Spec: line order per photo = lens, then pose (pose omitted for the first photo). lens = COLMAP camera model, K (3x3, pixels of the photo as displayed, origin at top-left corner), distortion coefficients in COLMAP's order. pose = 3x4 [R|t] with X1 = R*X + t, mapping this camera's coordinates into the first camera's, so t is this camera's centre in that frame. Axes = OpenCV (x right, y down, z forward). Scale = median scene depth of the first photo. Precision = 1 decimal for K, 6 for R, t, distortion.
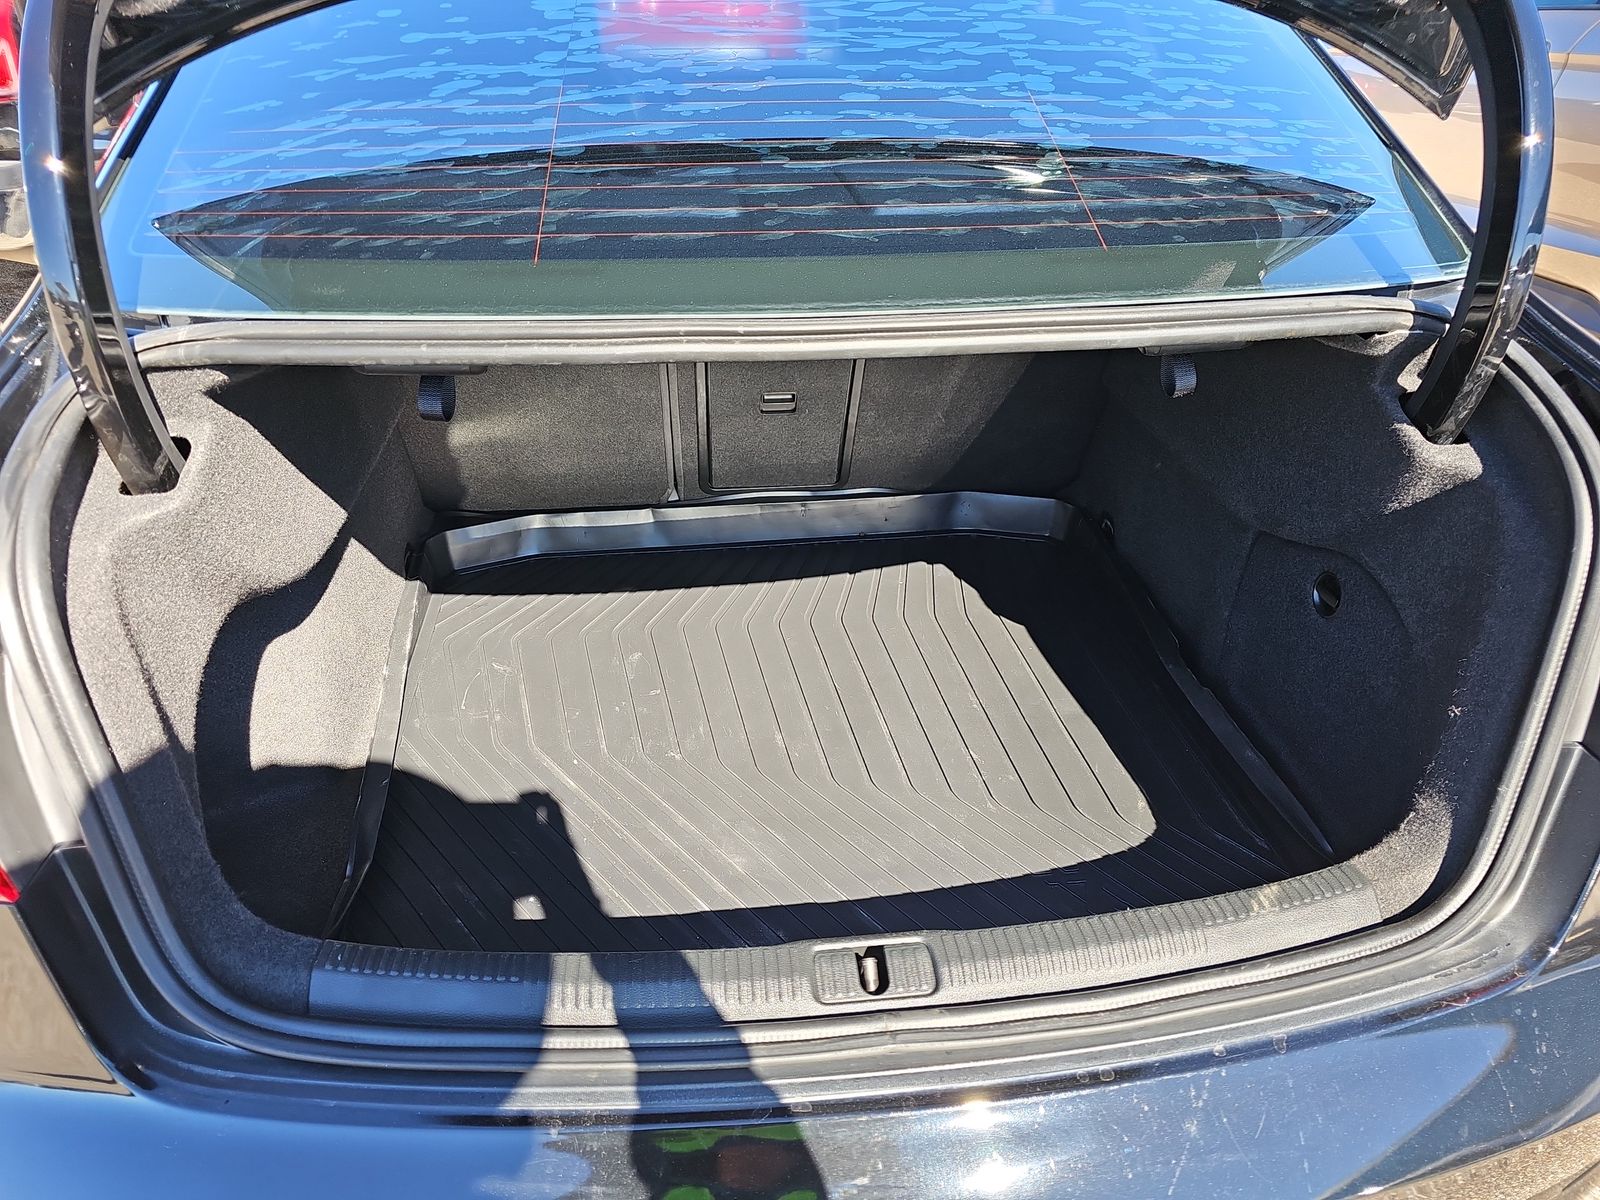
lens RADIAL K [[1058.3, 0, 796.1], [0, 1058.3, 600.1], [0, 0, 1]] dist [0.021419, -0.008808]
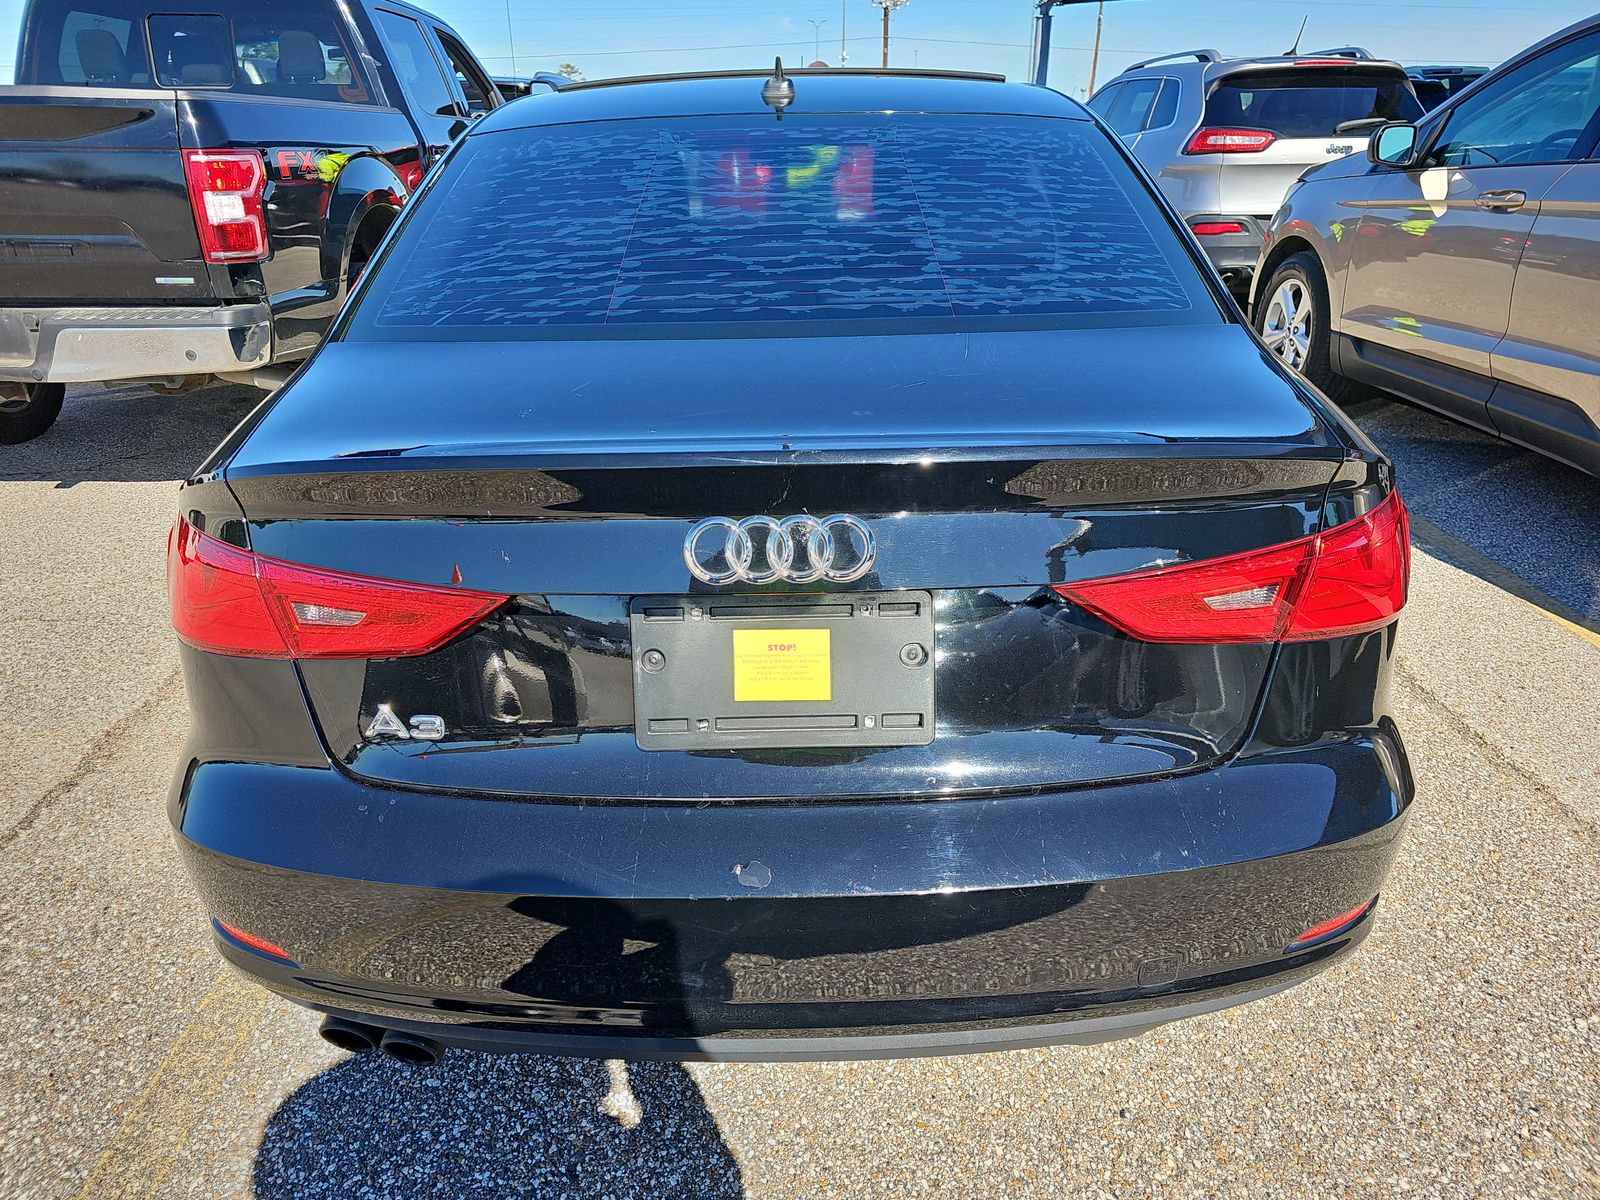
lens RADIAL K [[1058.3, 0, 806.5], [0, 1058.3, 591.9], [0, 0, 1]] dist [0.021419, -0.008808]
pose [[0.995075, 0.015271, -0.097937, 0.209509], [-0.028534, 0.990368, -0.135490, 0.274389], [0.094925, 0.137618, 0.985926, -0.489379]]
